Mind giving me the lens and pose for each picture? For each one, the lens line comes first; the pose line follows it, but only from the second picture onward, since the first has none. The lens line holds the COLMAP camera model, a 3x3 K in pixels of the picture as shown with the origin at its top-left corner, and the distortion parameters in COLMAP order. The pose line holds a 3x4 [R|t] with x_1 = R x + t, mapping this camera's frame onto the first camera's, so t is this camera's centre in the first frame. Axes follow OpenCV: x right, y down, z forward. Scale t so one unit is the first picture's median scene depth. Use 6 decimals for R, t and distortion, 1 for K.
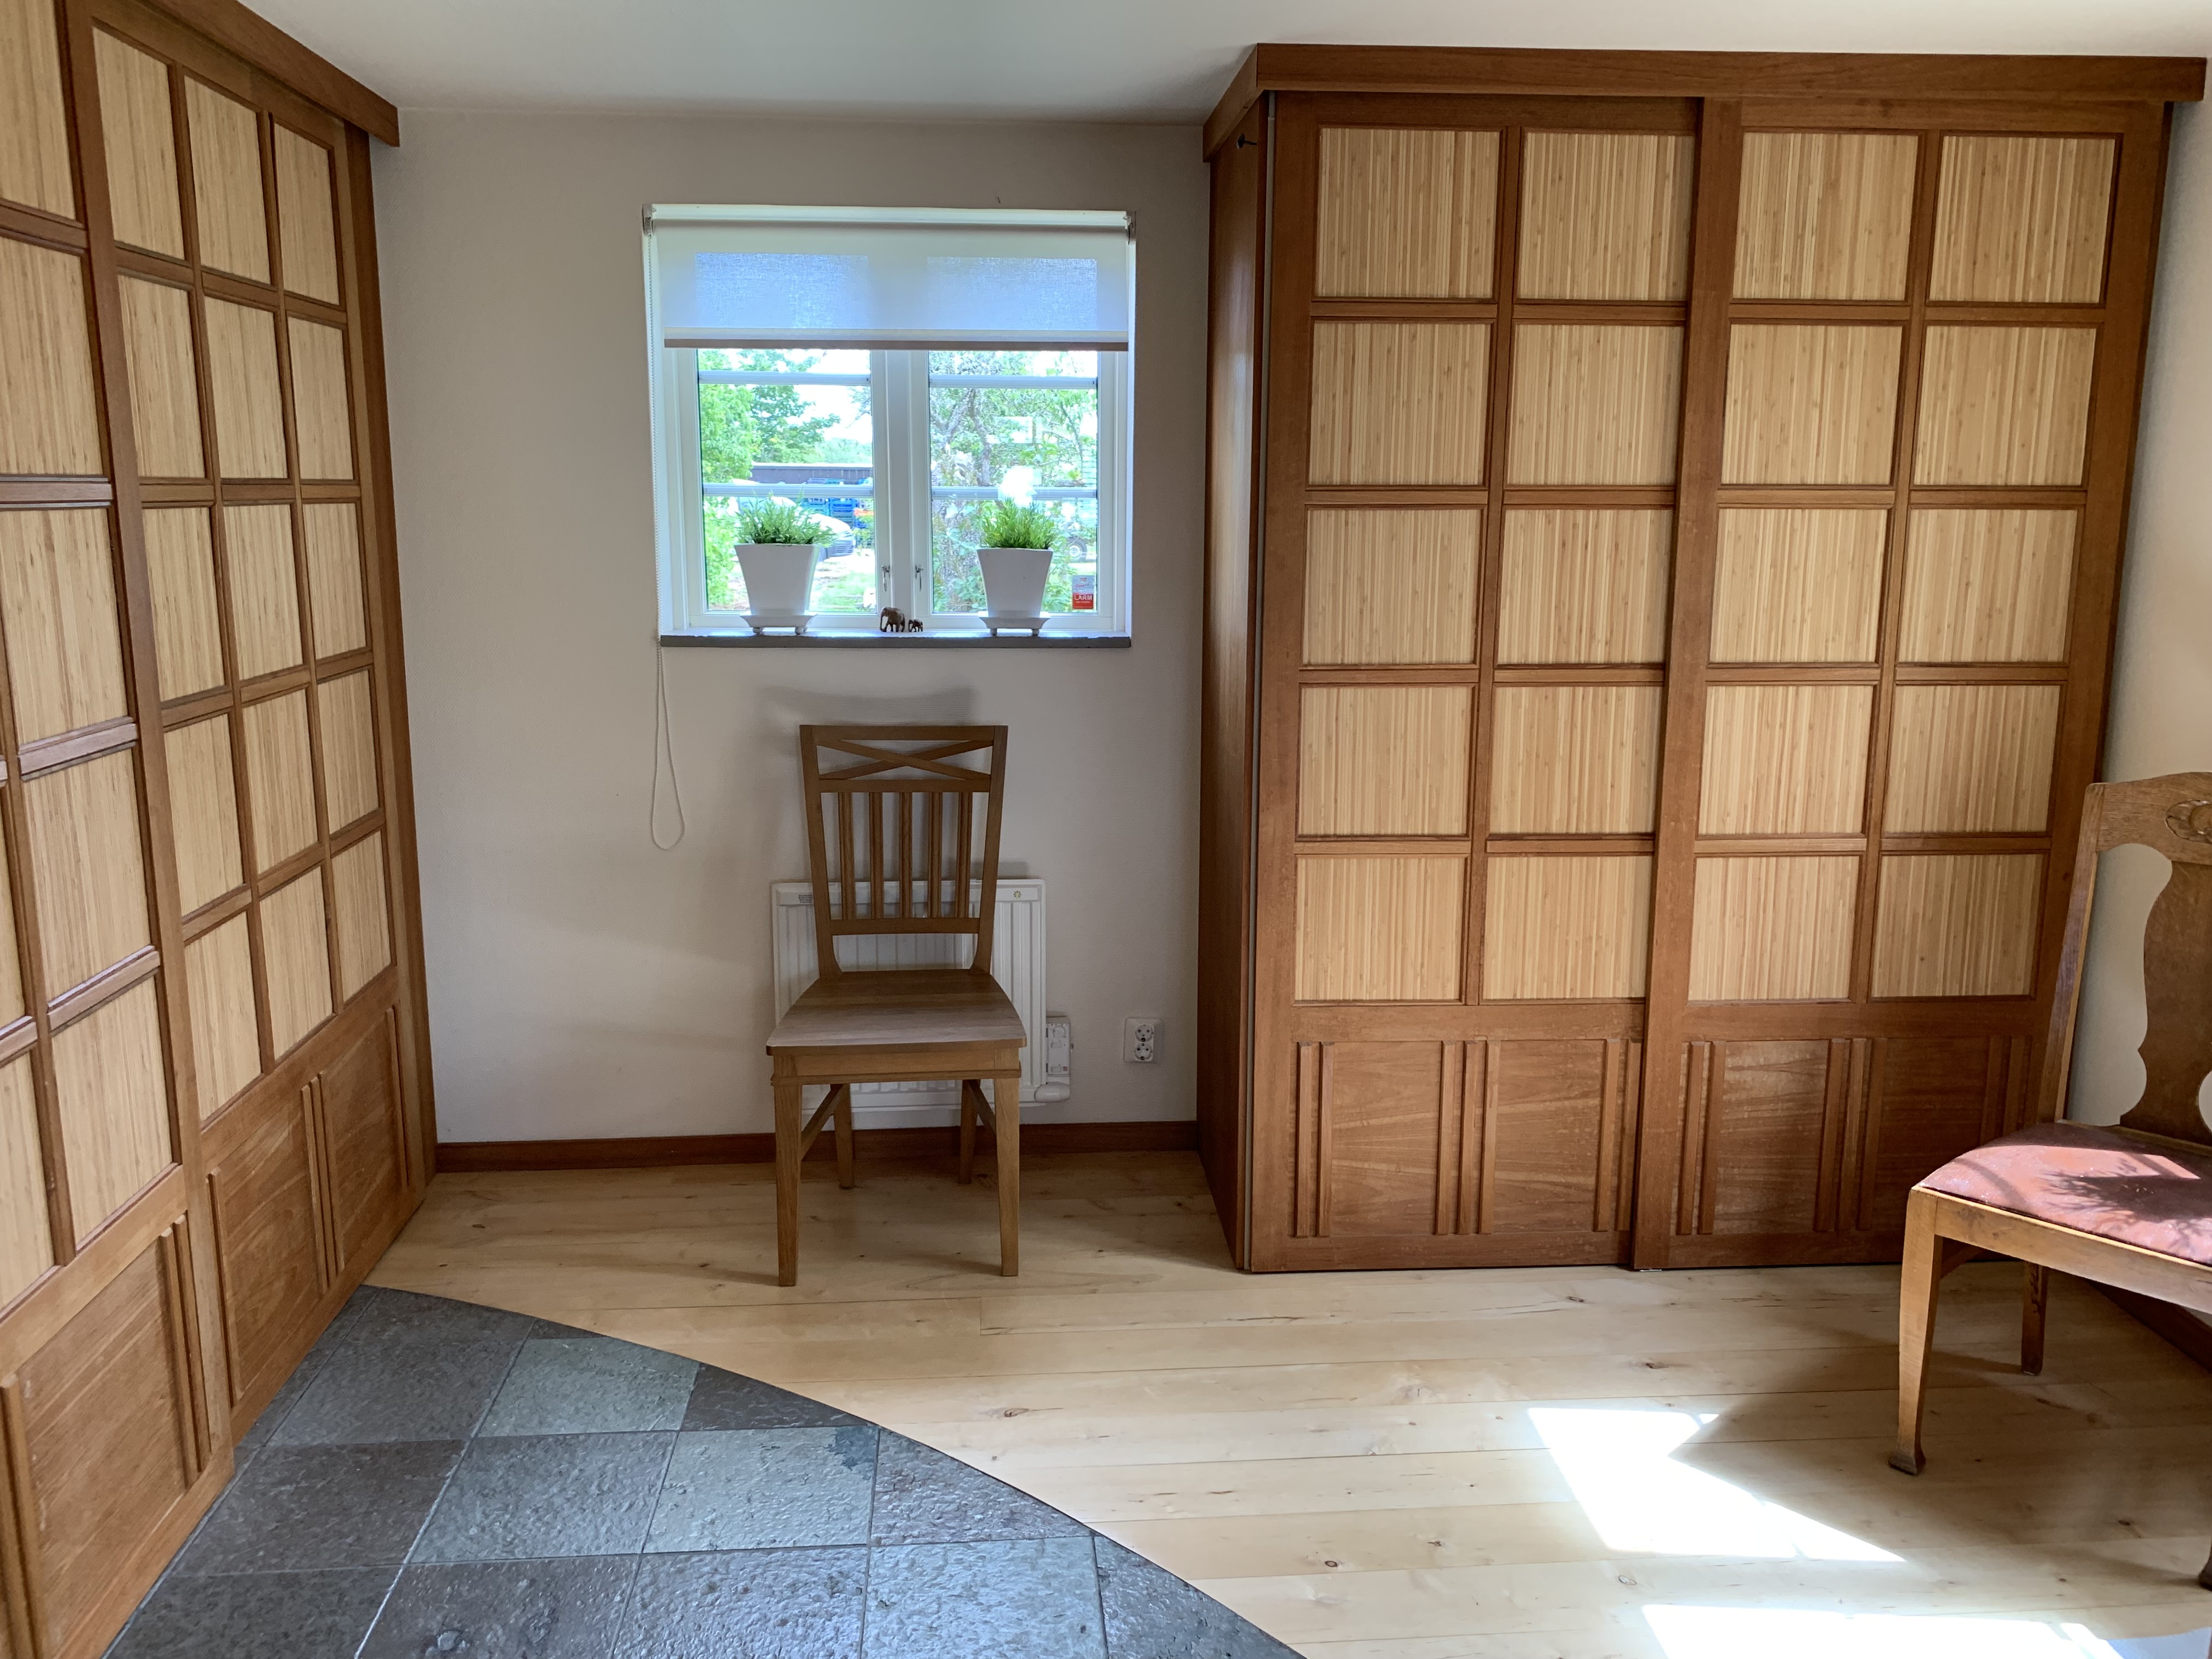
lens RADIAL K [[1689.5, 0, 1129.4], [0, 1689.5, 818.7], [0, 0, 1]] dist [0.026012, -0.007409]
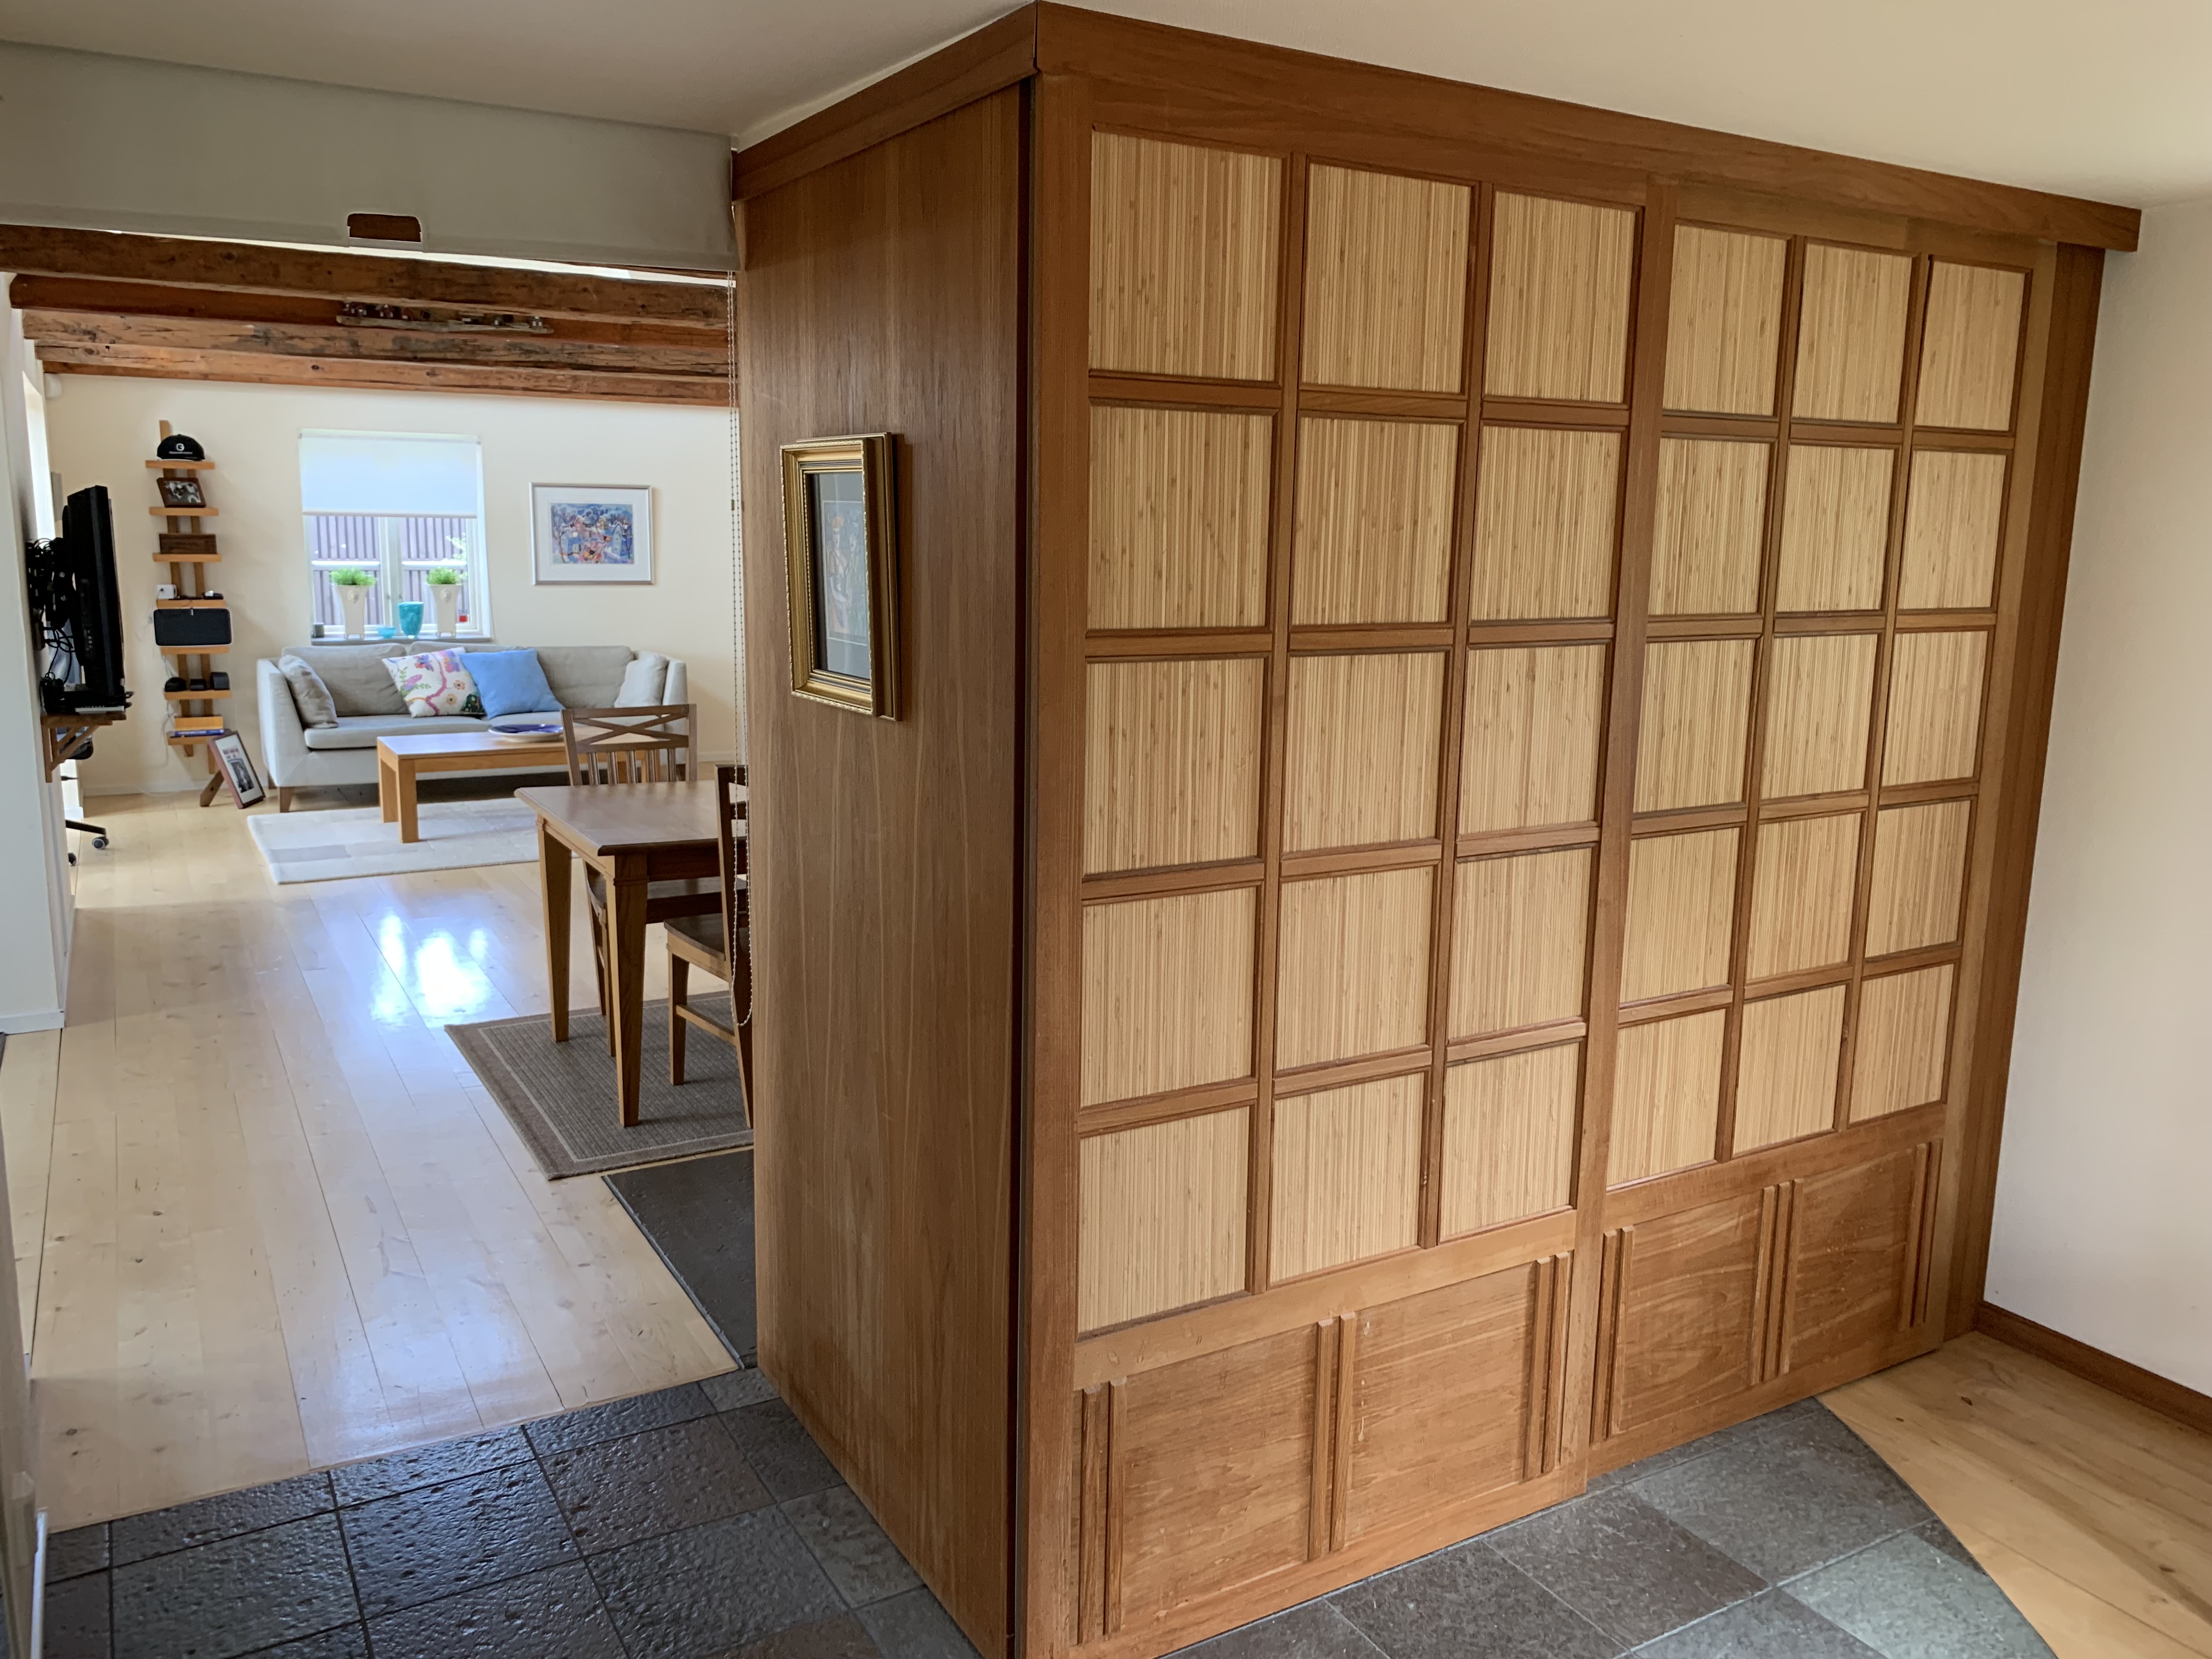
lens RADIAL K [[1689.5, 0, 1128.7], [0, 1689.5, 839.5], [0, 0, 1]] dist [0.026012, -0.007409]
pose [[0.424353, 0.158487, -0.891519, 0.268815], [-0.180843, 0.979562, 0.088060, -0.079618], [0.887254, 0.123856, 0.444342, 0.178188]]
